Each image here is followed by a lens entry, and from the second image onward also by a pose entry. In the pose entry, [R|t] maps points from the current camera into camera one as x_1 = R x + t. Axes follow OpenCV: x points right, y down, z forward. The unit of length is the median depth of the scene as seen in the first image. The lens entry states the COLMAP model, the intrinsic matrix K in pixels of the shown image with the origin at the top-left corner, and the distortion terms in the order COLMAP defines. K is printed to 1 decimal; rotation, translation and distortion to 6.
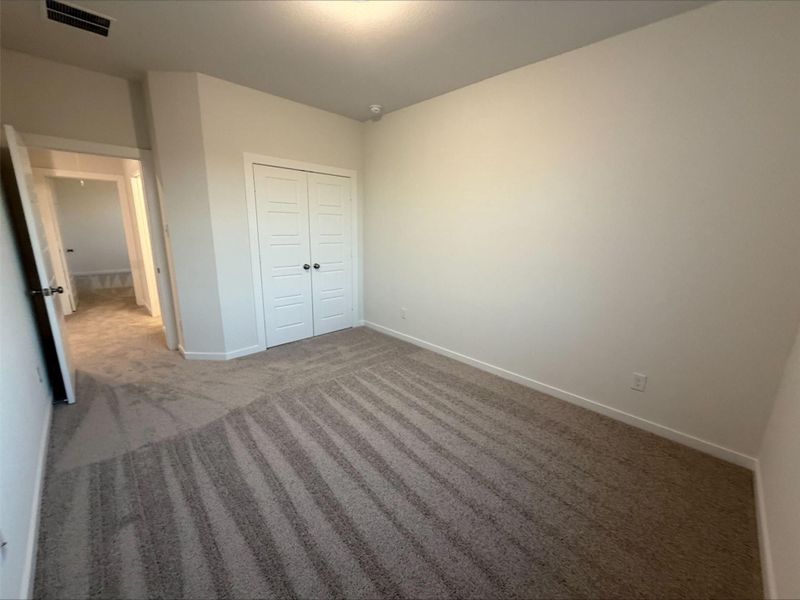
lens RADIAL K [[319.8, 0, 400.0], [0, 319.8, 300.0], [0, 0, 1]] dist [-0.000277, 0.000010]
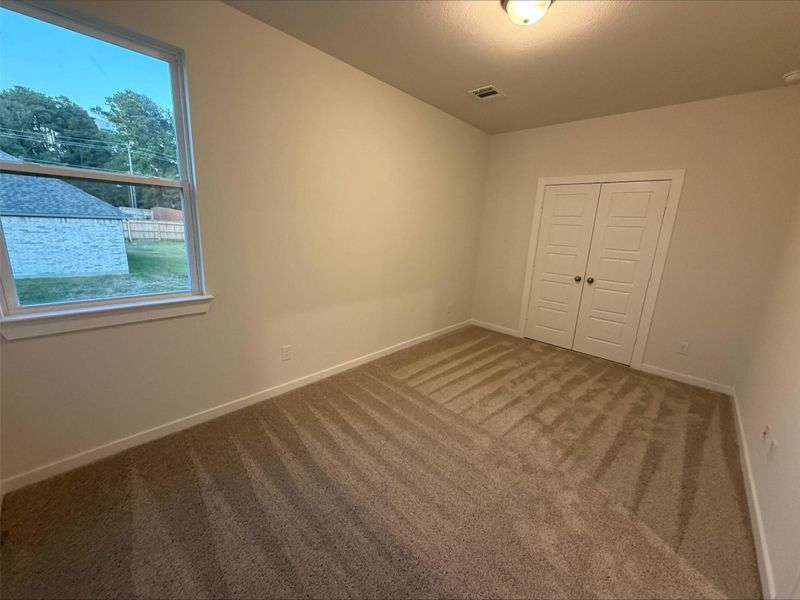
lens RADIAL K [[319.8, 0, 400.0], [0, 319.8, 300.0], [0, 0, 1]] dist [-0.000277, 0.000010]
pose [[0.042416, 0.205477, -0.977742, 0.673526], [-0.269664, 0.944657, 0.186825, -0.077309], [0.962020, 0.255738, 0.095478, 0.381834]]
